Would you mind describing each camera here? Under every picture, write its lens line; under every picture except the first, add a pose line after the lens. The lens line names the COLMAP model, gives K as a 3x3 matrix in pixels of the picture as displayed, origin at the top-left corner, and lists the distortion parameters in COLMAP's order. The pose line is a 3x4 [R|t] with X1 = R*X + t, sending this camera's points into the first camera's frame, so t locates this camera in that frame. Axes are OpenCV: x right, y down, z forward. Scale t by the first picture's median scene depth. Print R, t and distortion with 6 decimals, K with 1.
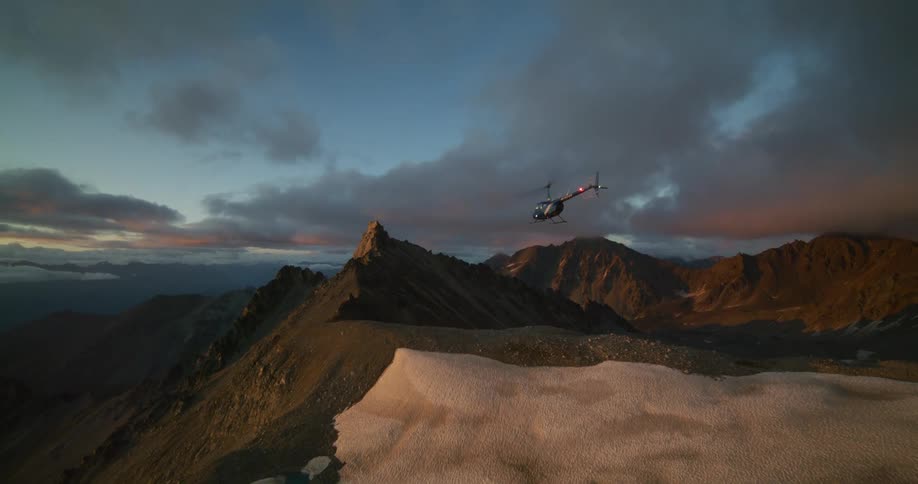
lens RADIAL K [[394.3, 0, 459.0], [0, 394.3, 242.0], [0, 0, 1]] dist [-0.010810, -0.000251]
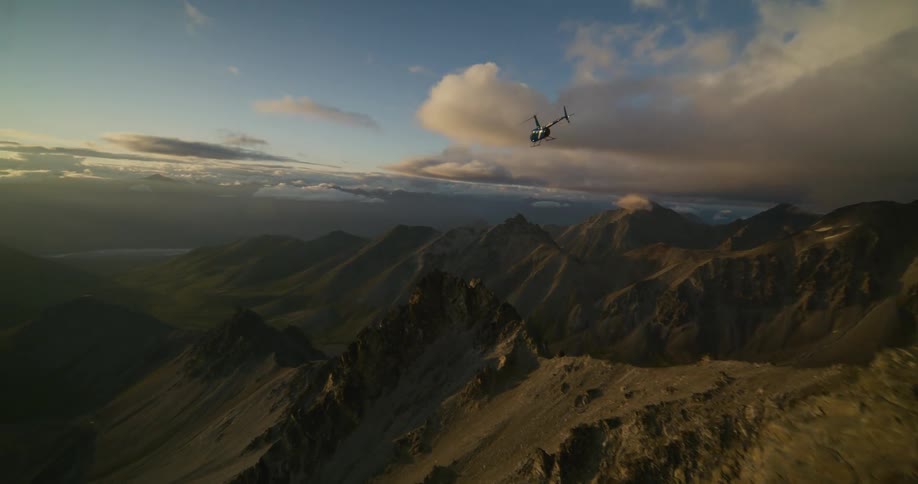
lens RADIAL K [[404.4, 0, 459.0], [0, 404.4, 242.0], [0, 0, 1]] dist [-0.014853, -0.000706]
pose [[0.849108, 0.115798, -0.515369, -0.049691], [-0.034887, 0.985838, 0.164029, -0.009197], [0.527065, -0.121299, 0.841123, 0.158641]]
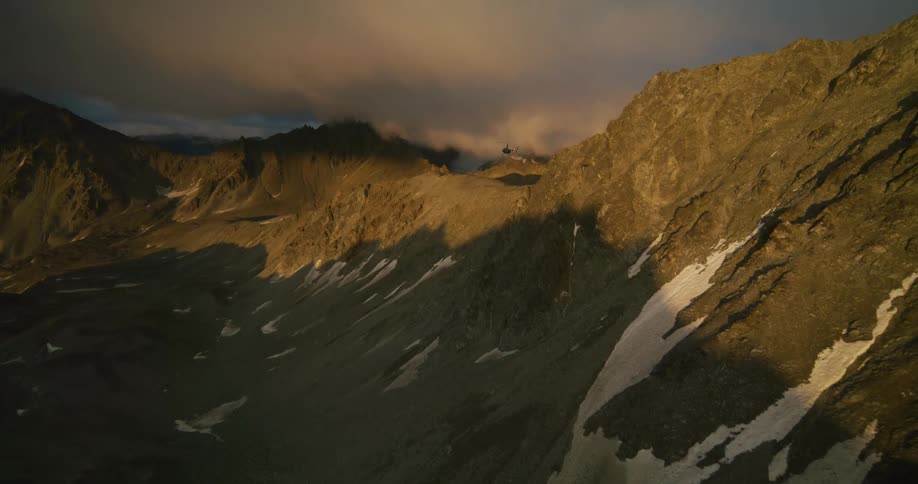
lens RADIAL K [[404.4, 0, 459.0], [0, 404.4, 242.0], [0, 0, 1]] dist [-0.014853, -0.000706]
pose [[0.534685, -0.156046, 0.830519, 0.244219], [-0.094175, 0.965677, 0.242071, -0.003397], [-0.839787, -0.207646, 0.501638, 0.197383]]
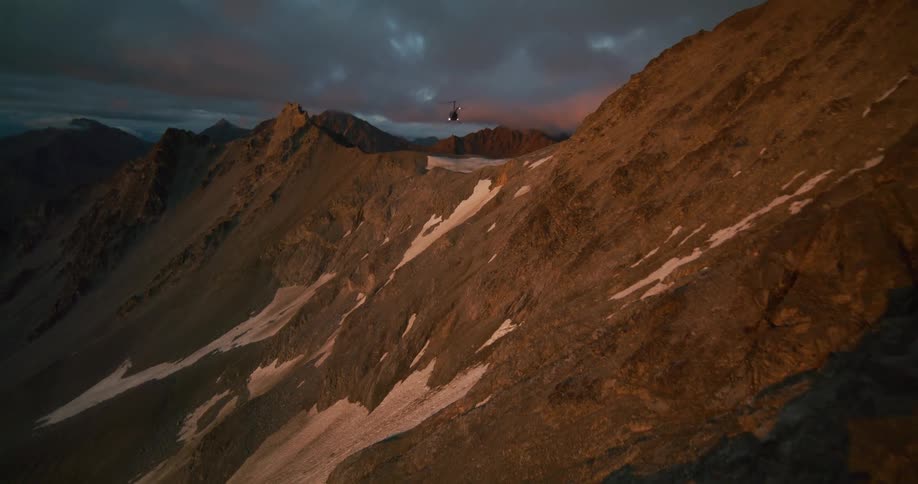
lens RADIAL K [[398.3, 0, 461.7], [0, 398.3, 239.6], [0, 0, 1]] dist [-0.007929, -0.000162]
pose [[0.787510, -0.109697, 0.606460, -0.118220], [-0.076580, 0.958989, 0.272904, -0.002651], [-0.611525, -0.261357, 0.746813, -0.121660]]
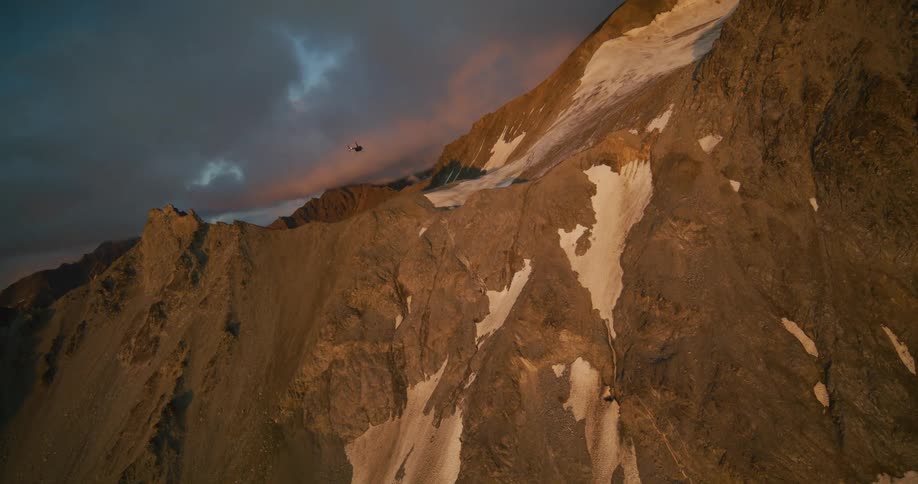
lens RADIAL K [[391.9, 0, 460.9], [0, 391.9, 240.0], [0, 0, 1]] dist [-0.010438, -0.000358]
pose [[0.397106, -0.264545, 0.878819, -0.144686], [0.231941, 0.955401, 0.182793, 0.004979], [-0.887981, 0.131246, 0.440754, -0.030896]]
